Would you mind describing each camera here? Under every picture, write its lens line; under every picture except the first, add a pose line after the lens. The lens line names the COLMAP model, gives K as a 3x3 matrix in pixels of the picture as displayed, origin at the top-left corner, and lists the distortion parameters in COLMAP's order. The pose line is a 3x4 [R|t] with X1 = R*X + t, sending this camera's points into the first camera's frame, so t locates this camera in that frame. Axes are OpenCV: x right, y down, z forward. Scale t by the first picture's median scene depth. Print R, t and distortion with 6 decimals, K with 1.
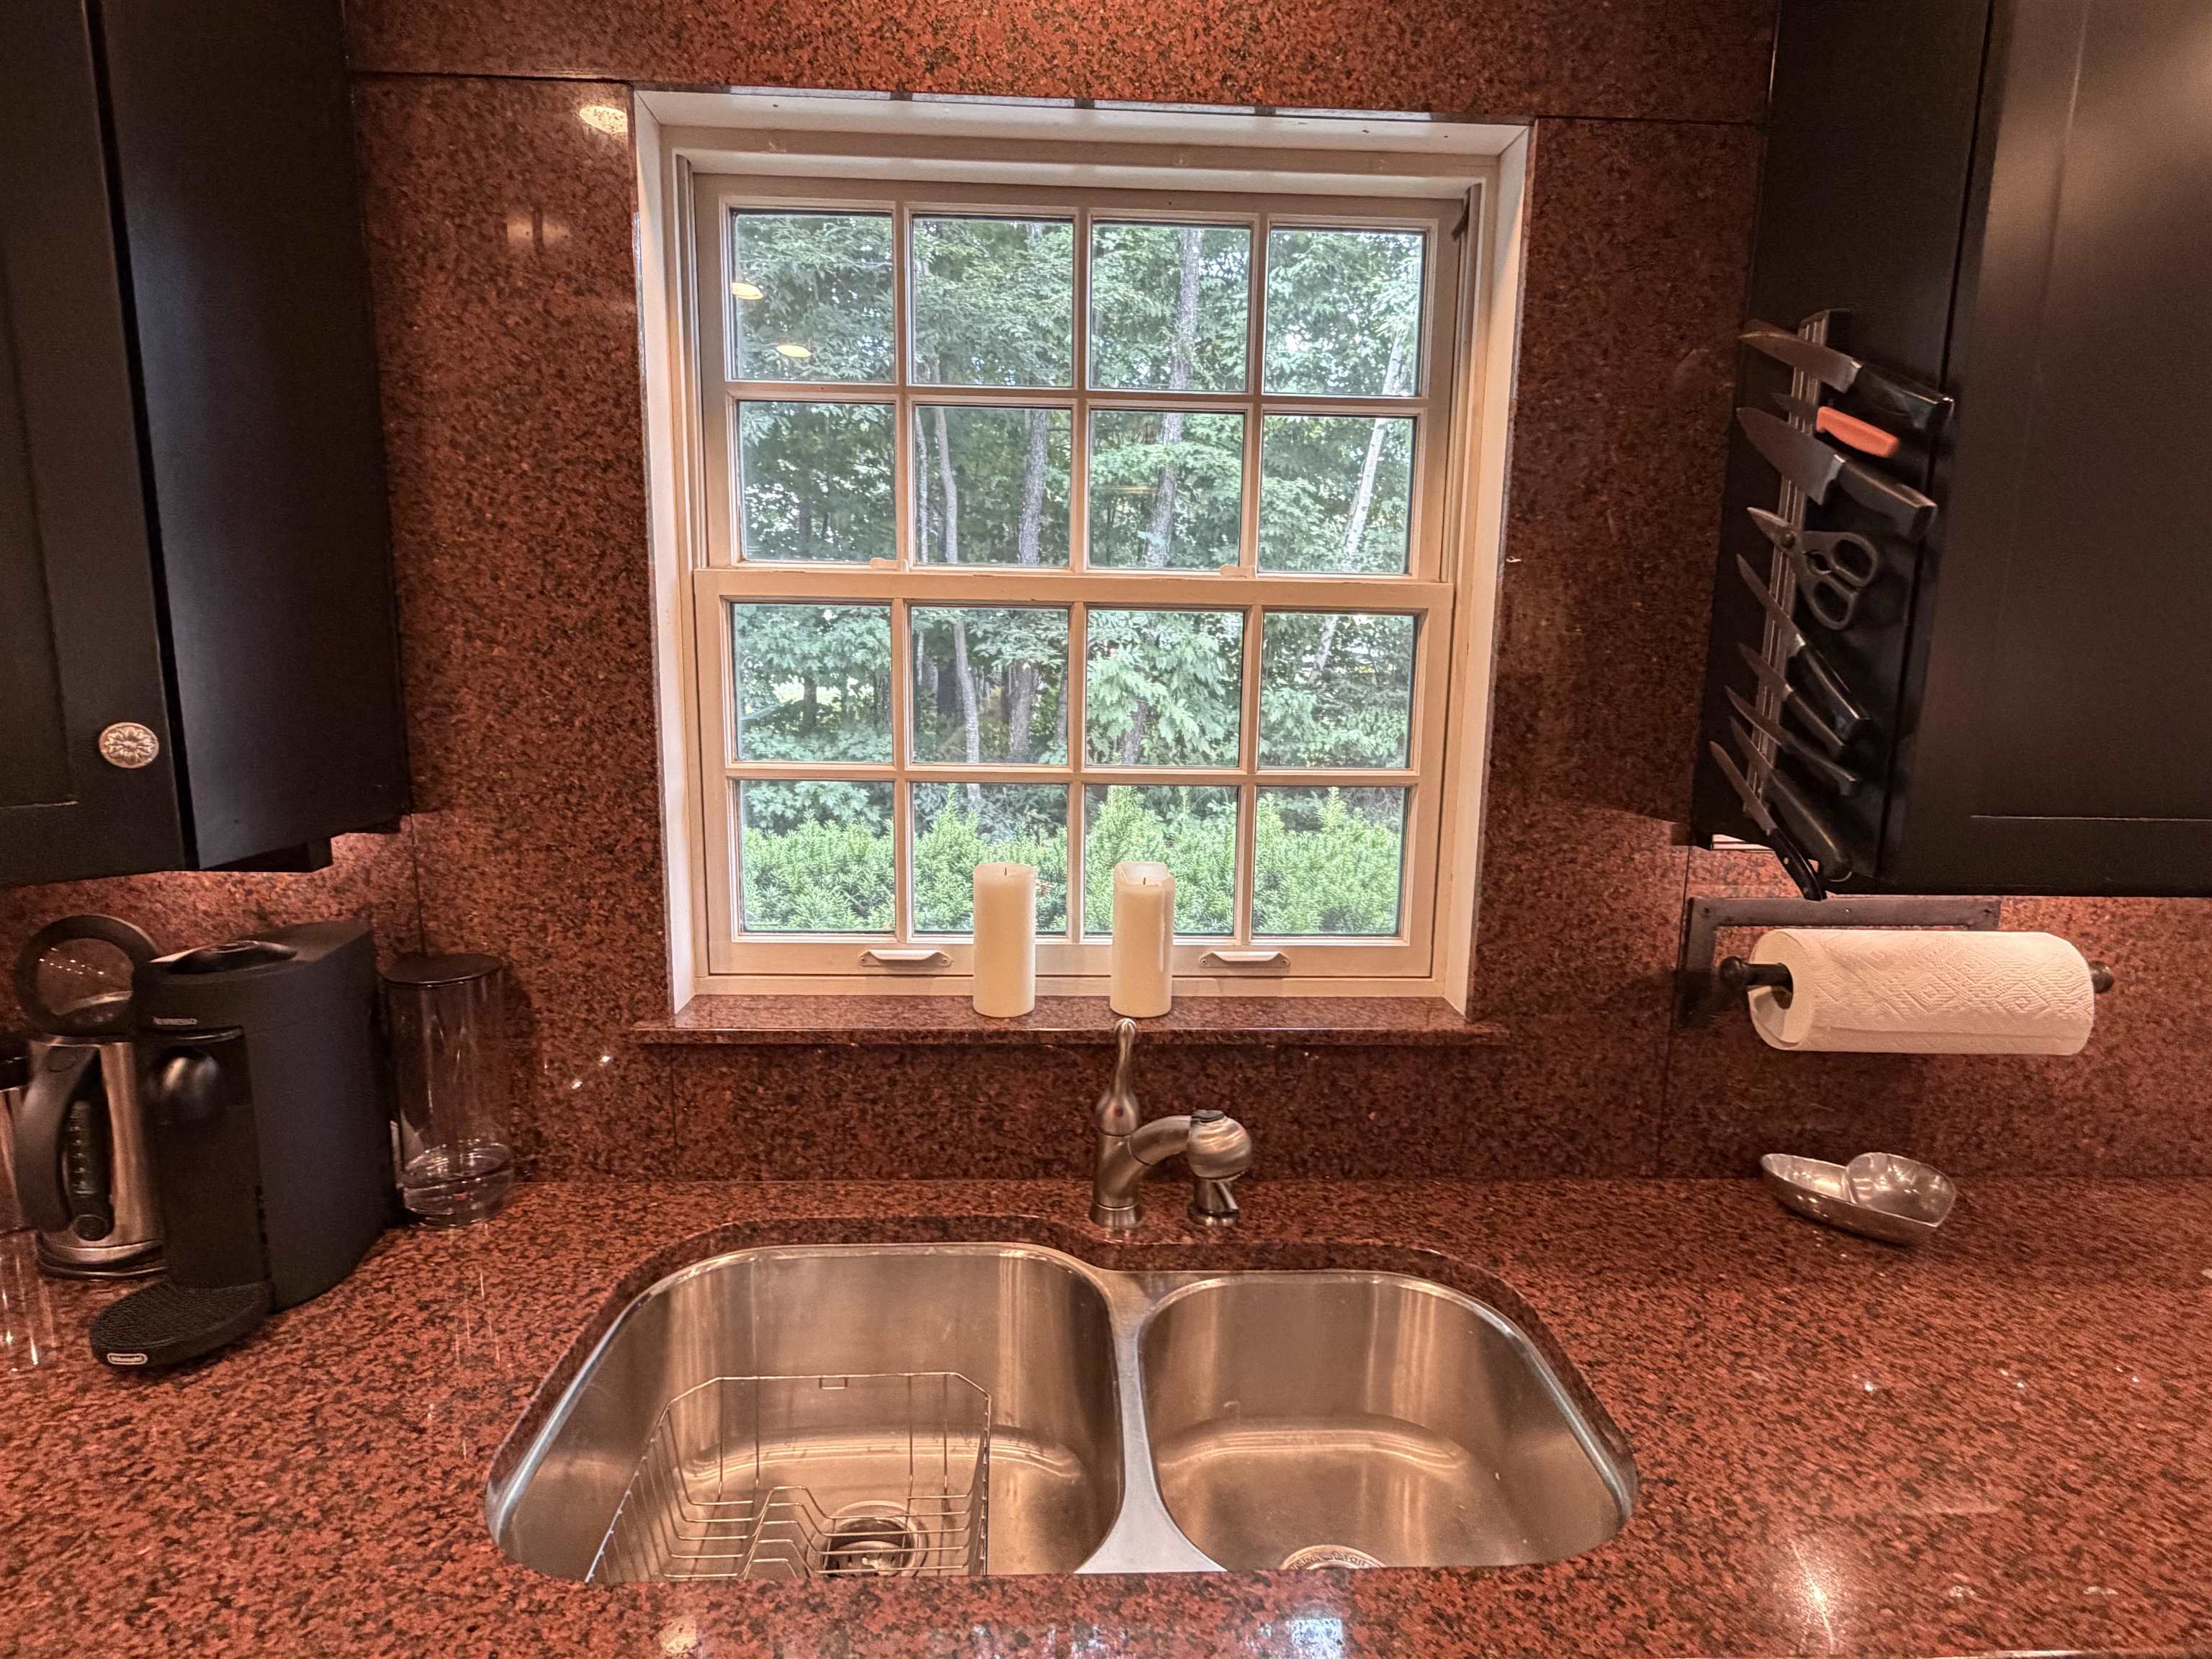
lens RADIAL K [[1127.8, 0, 1097.4], [0, 1127.8, 832.1], [0, 0, 1]] dist [-0.000701, 0.000496]
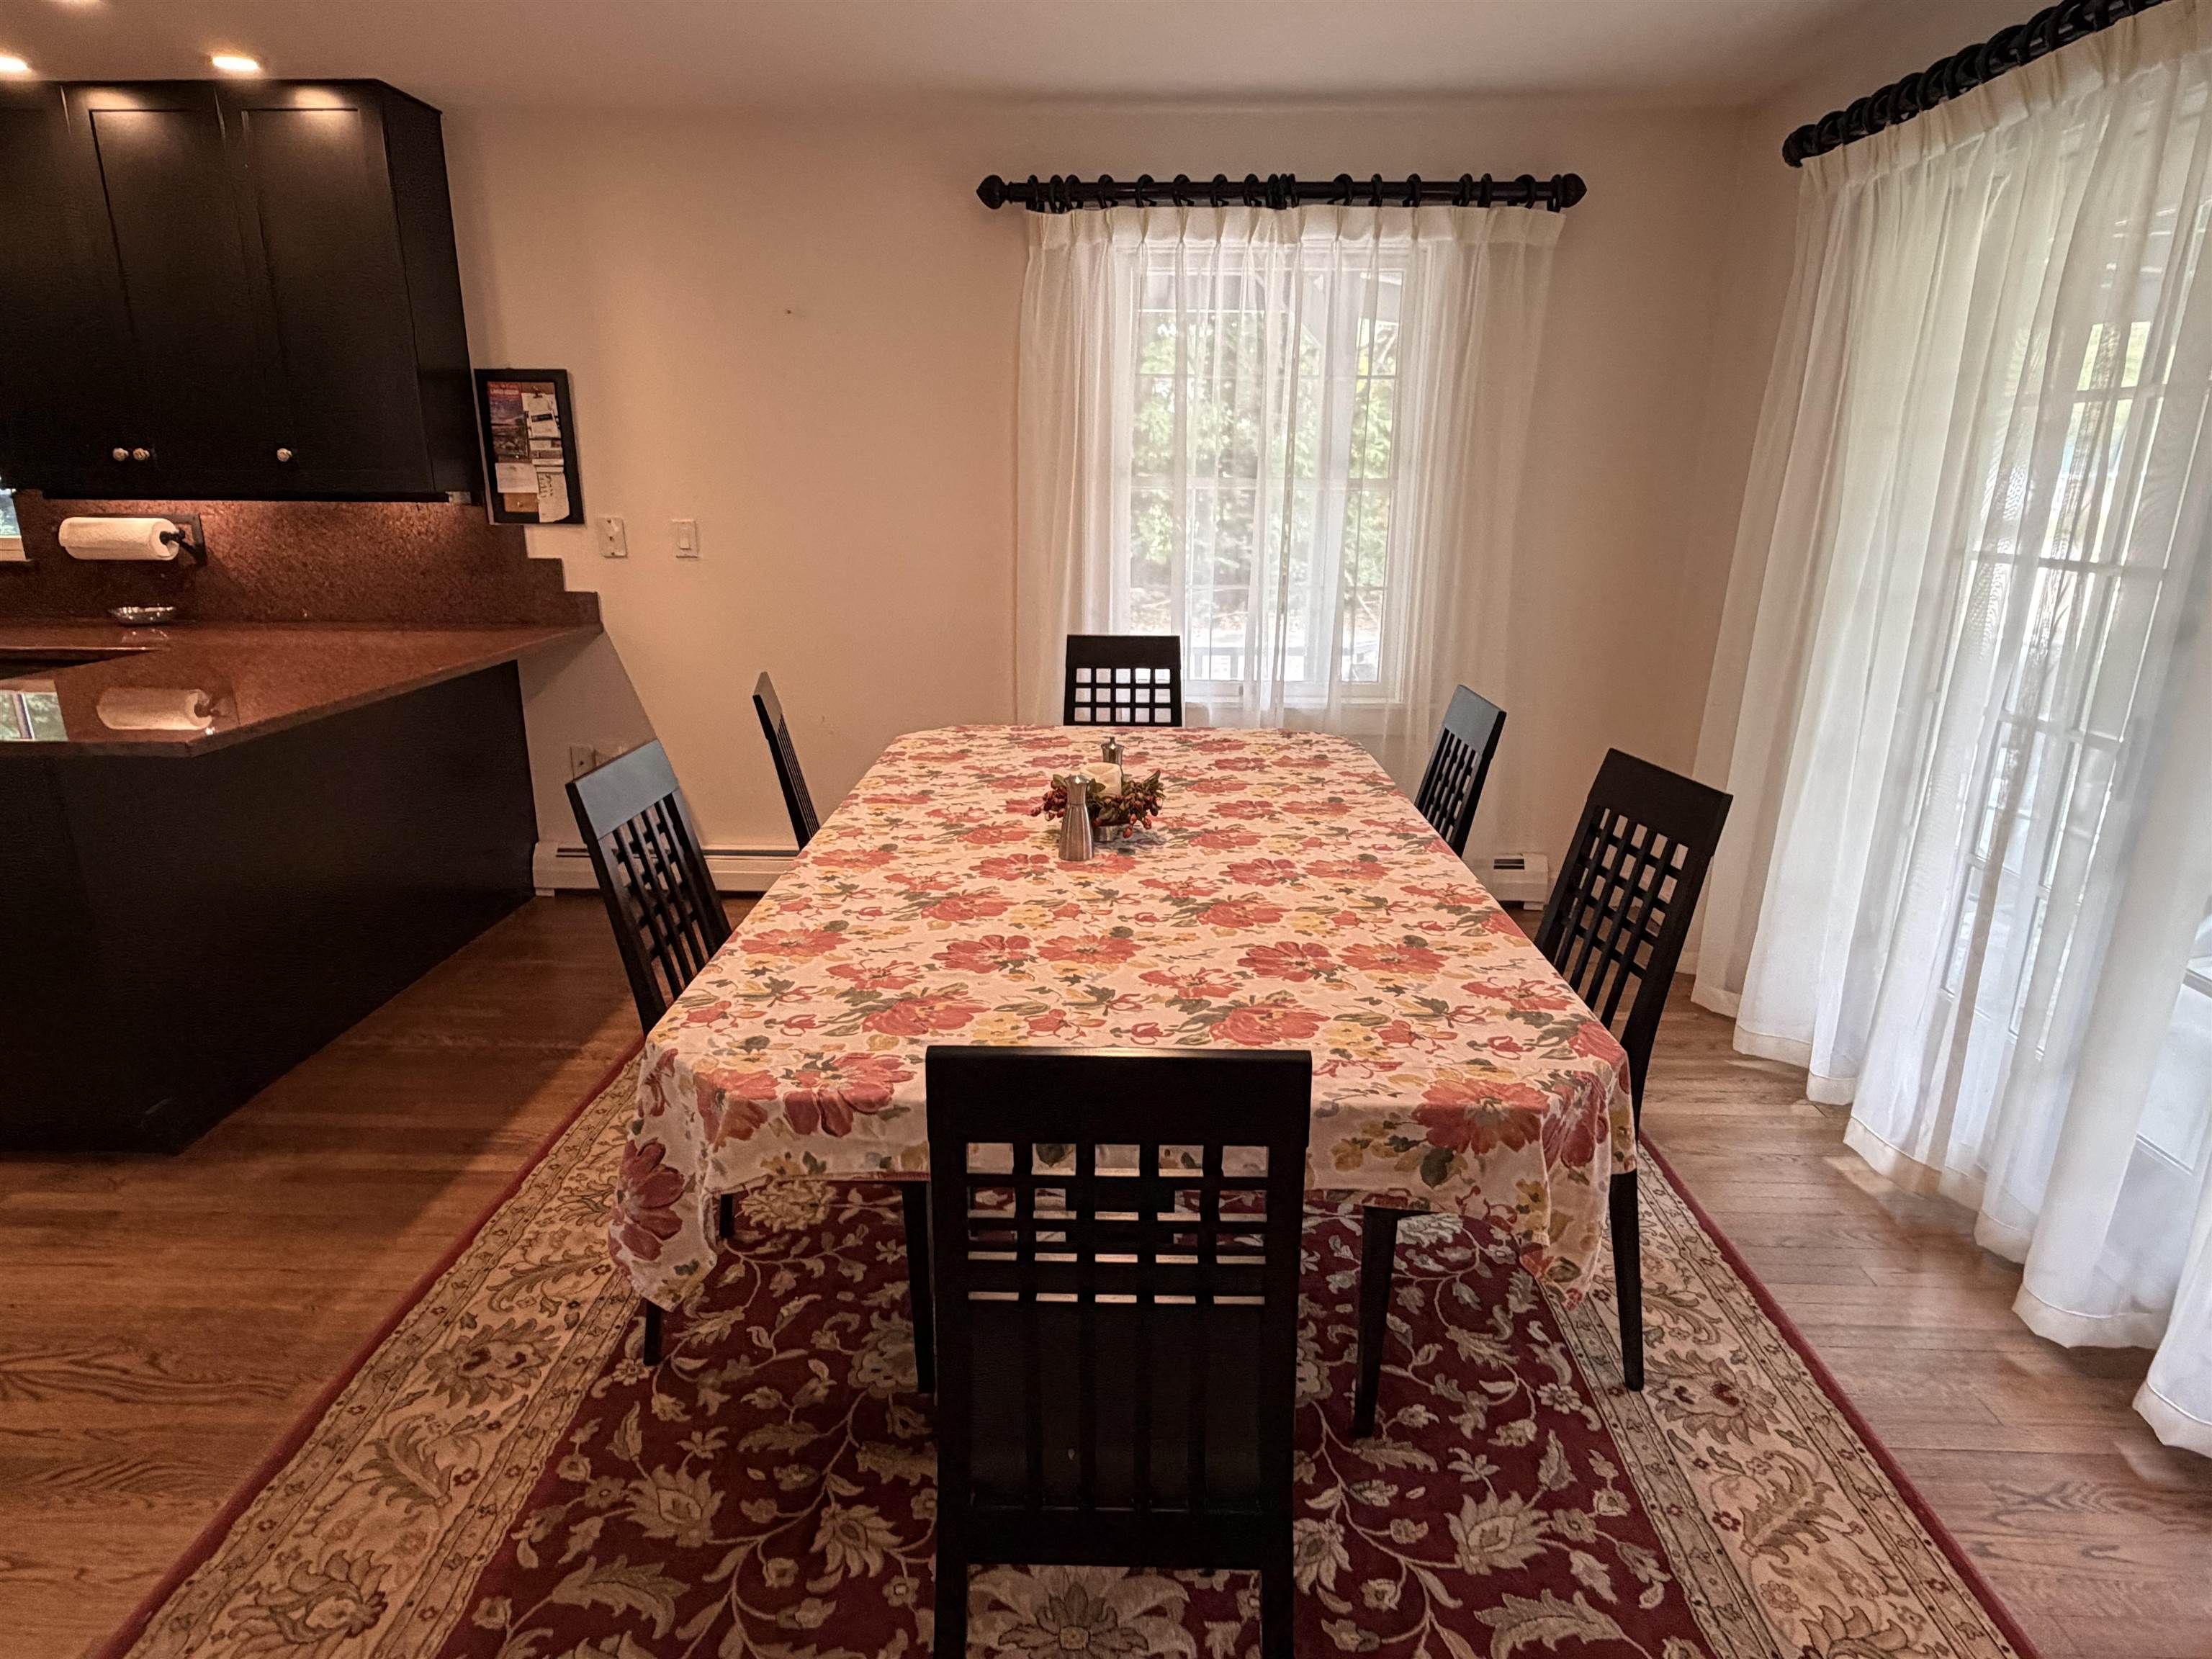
lens RADIAL K [[1273.9, 0, 1102.9], [0, 1273.9, 835.9], [0, 0, 1]] dist [-0.000133, 0.000611]
pose [[0.997912, 0.009503, -0.063880, 3.551926], [-0.001834, 0.992886, 0.119055, 0.516921], [0.064557, -0.118690, 0.990831, -2.276307]]
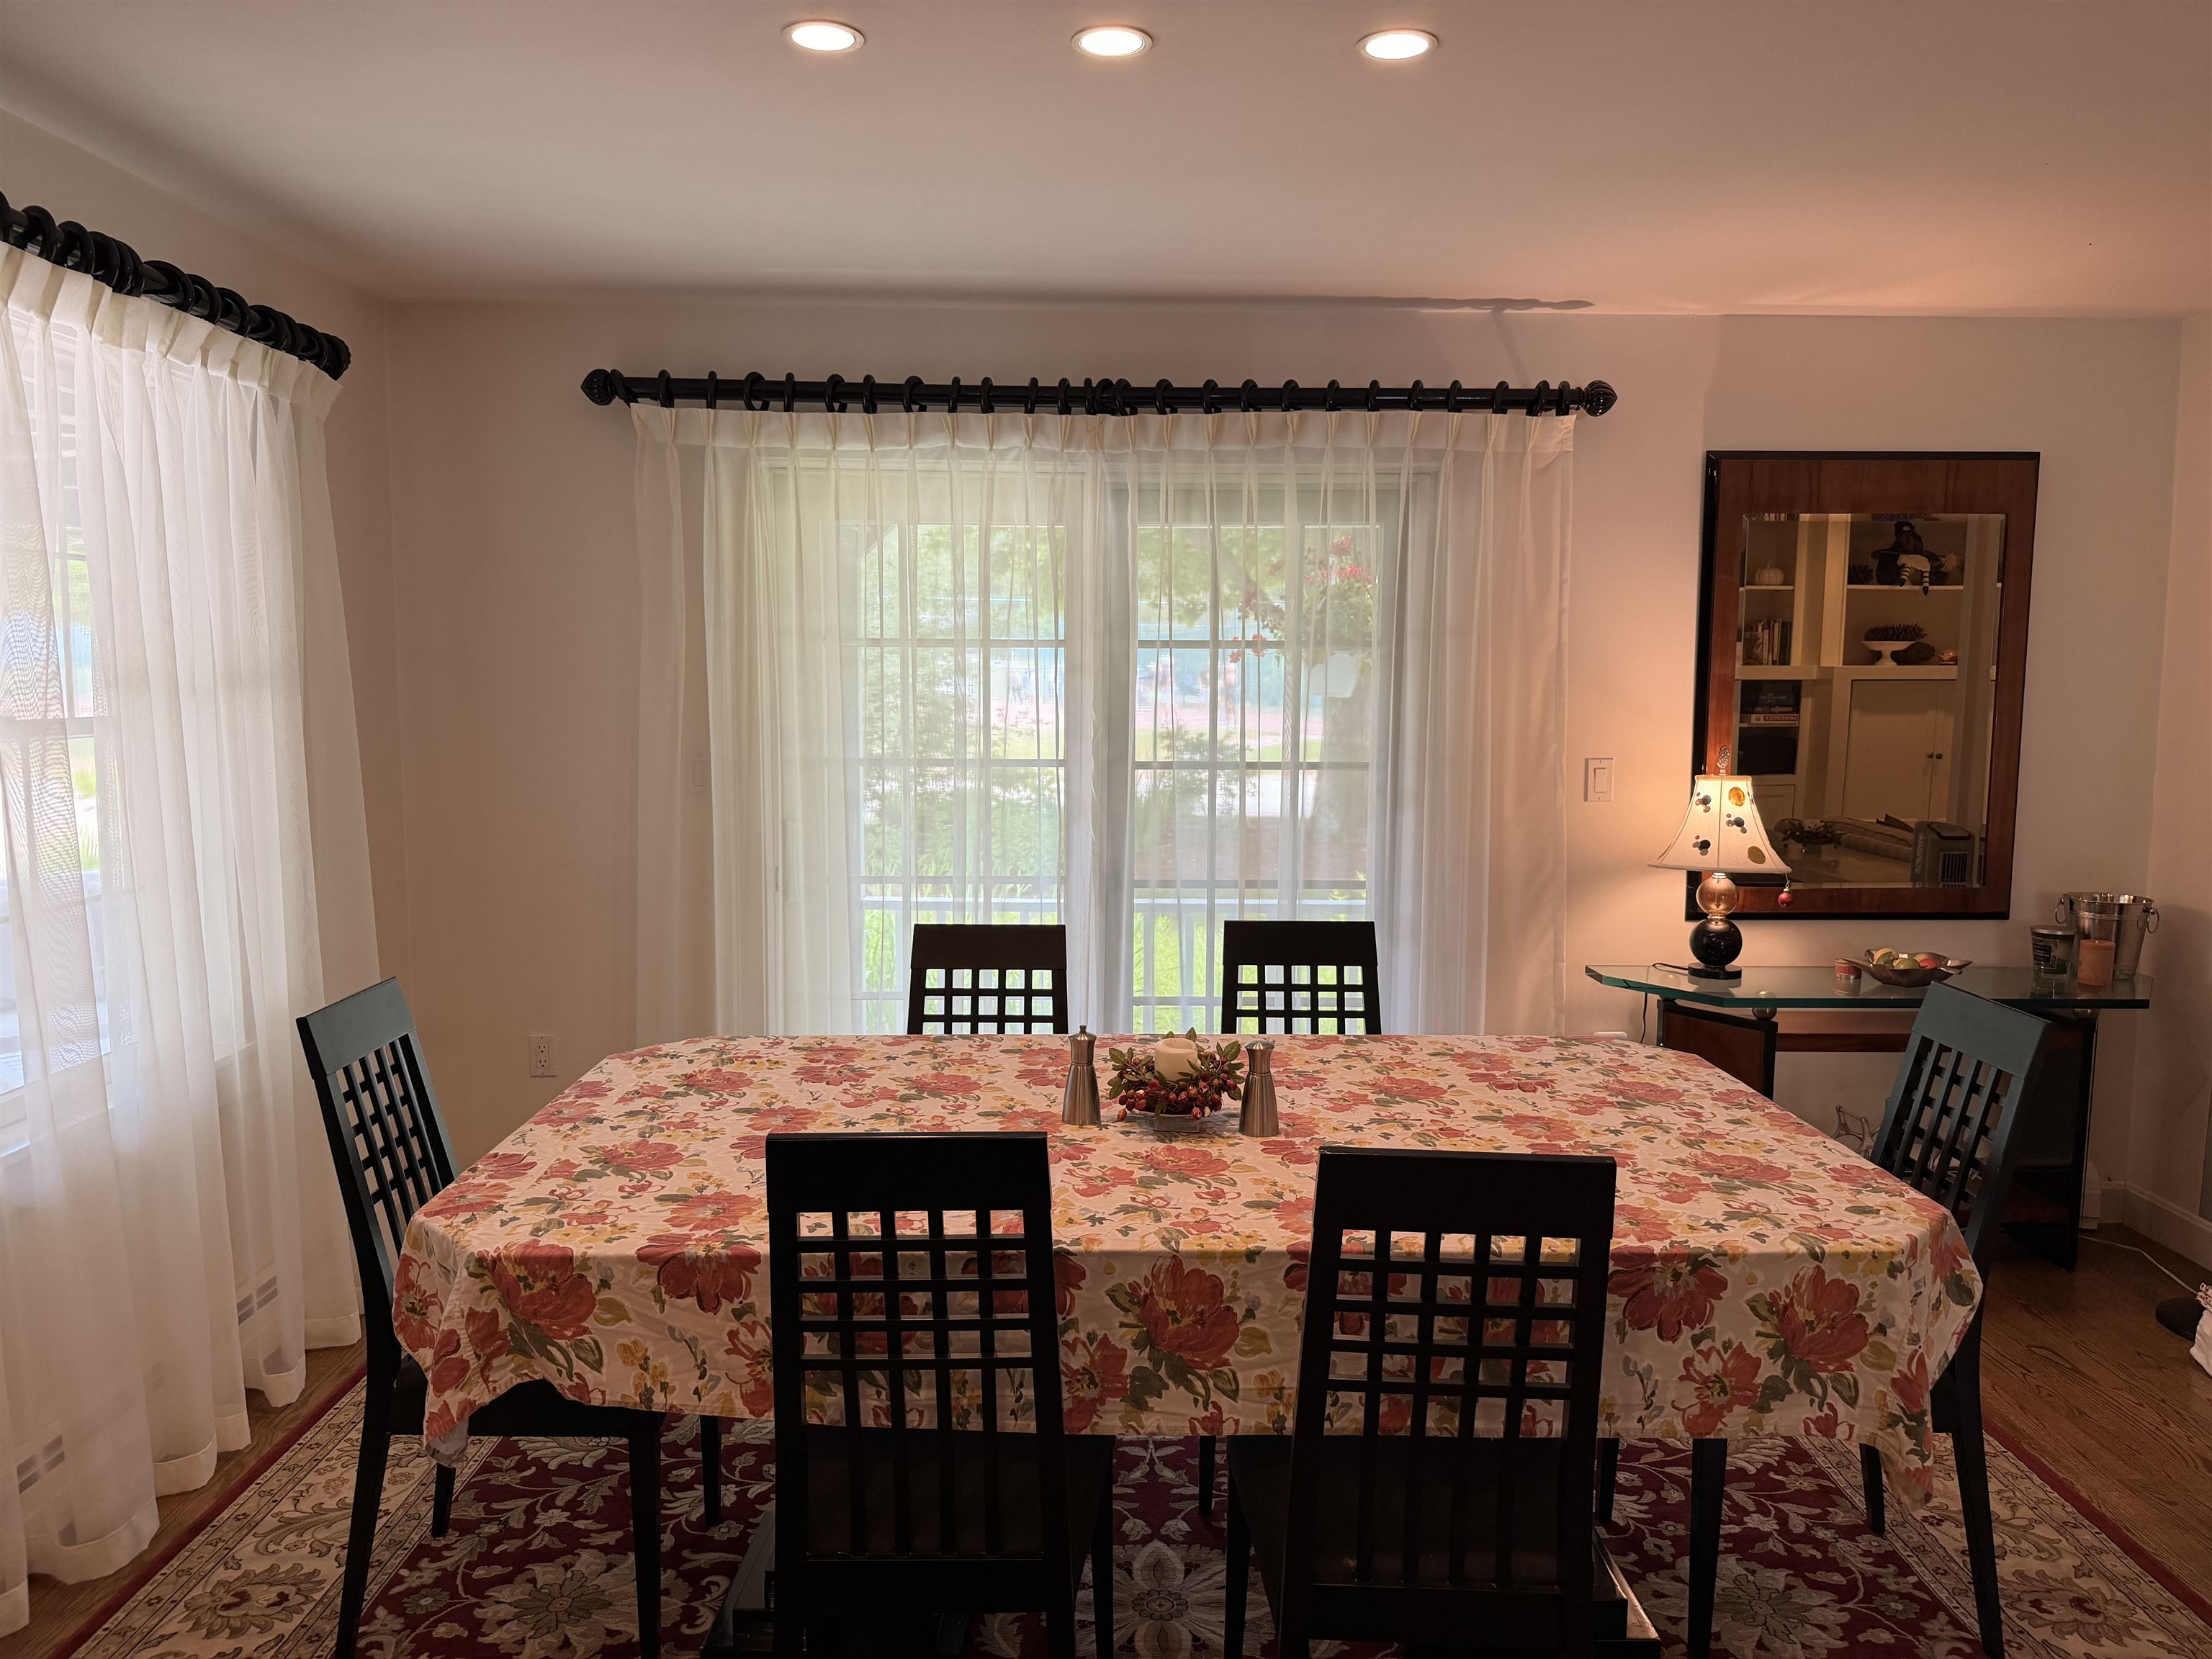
lens RADIAL K [[1559.0, 0, 1105.1], [0, 1559.0, 839.9], [0, 0, 1]] dist [0.107651, -0.153696]
pose [[0.035938, -0.121470, 0.991944, 1.425741], [0.161668, 0.980218, 0.114176, 0.129752], [-0.986191, 0.156263, 0.054865, -0.434076]]
